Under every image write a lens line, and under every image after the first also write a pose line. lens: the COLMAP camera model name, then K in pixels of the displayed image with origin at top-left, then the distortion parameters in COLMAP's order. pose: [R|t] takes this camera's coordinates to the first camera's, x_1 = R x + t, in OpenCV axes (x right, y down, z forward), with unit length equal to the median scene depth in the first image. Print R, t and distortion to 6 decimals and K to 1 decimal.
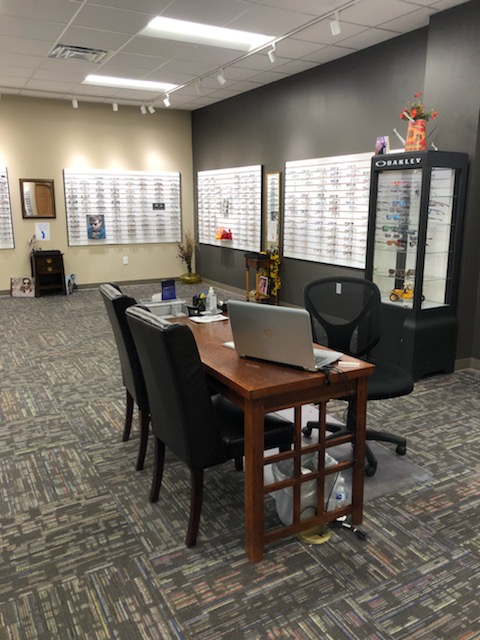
lens RADIAL K [[519.1, 0, 240.0], [0, 519.1, 320.0], [0, 0, 1]] dist [0.007927, 0.003440]
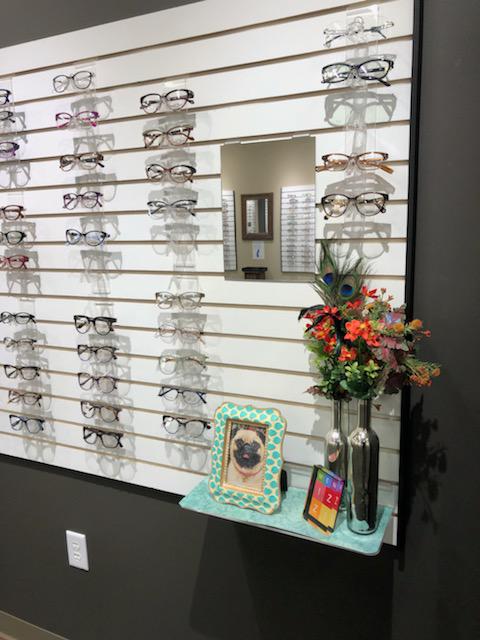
lens RADIAL K [[518.4, 0, 240.0], [0, 518.4, 320.0], [0, 0, 1]] dist [-0.075503, 0.000140]
pose [[0.806873, 0.099799, -0.582234, 0.402896], [-0.114651, 0.993341, 0.011380, -0.193833], [0.579492, 0.057572, 0.812942, 0.833283]]
